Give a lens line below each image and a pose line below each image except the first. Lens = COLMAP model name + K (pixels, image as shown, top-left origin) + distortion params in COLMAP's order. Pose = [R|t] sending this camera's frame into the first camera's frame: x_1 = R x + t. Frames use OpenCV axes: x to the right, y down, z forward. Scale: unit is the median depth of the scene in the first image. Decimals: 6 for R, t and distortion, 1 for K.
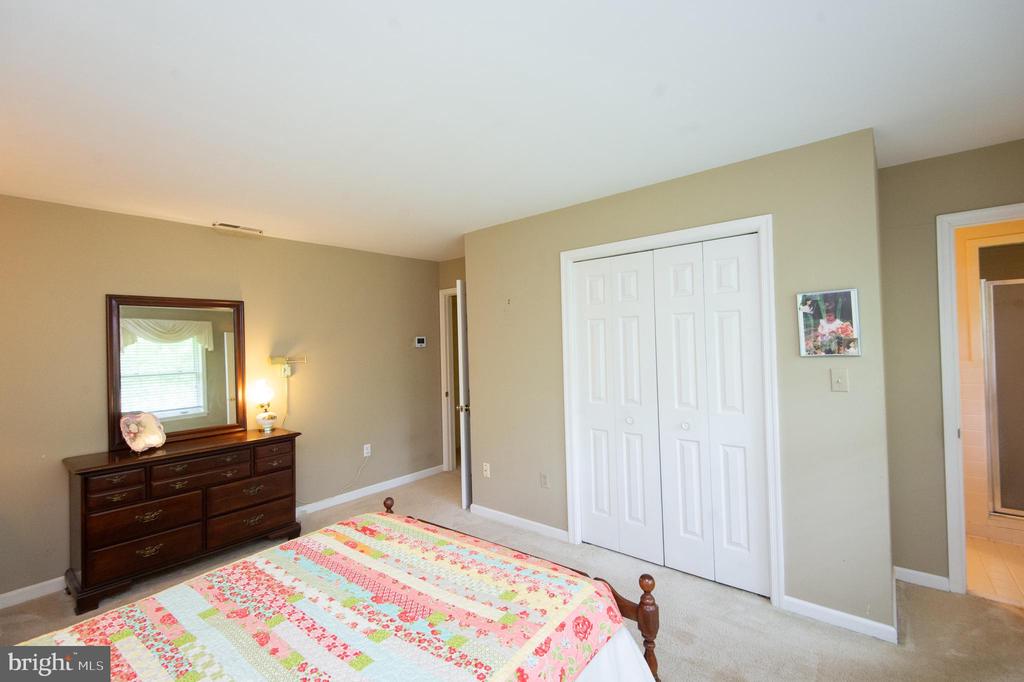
lens RADIAL K [[451.6, 0, 516.3], [0, 451.6, 336.7], [0, 0, 1]] dist [0.030964, -0.019346]
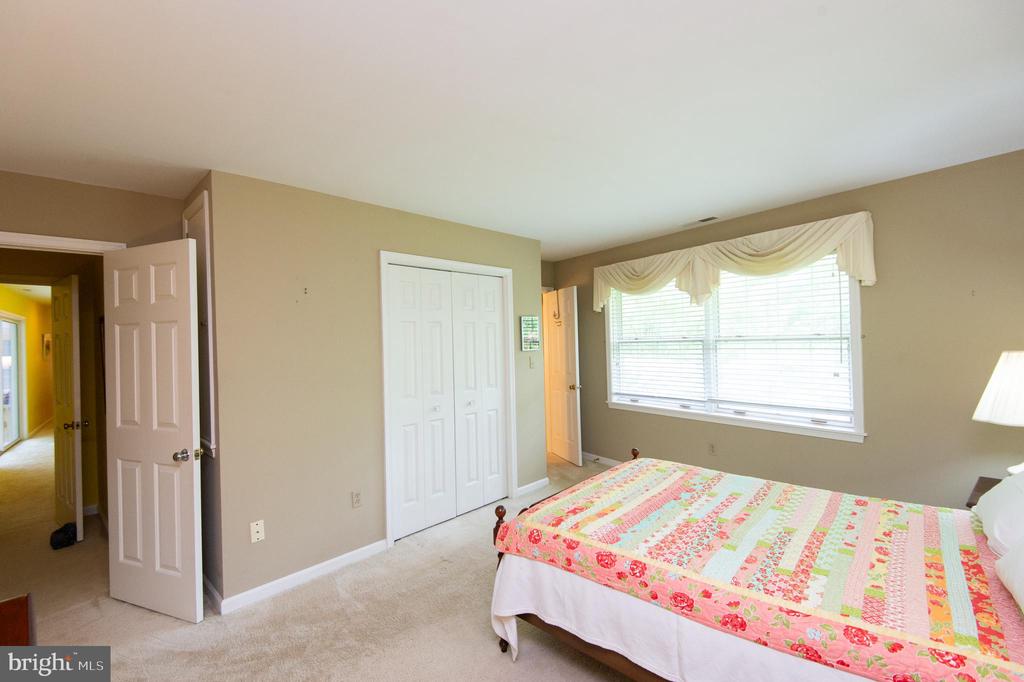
lens RADIAL K [[451.6, 0, 516.3], [0, 451.6, 336.7], [0, 0, 1]] dist [0.030964, -0.019346]
pose [[0.064894, 0.037367, 0.997192, -1.536164], [0.014968, 0.999150, -0.038415, 0.072985], [-0.997780, 0.017419, 0.064280, 1.176028]]
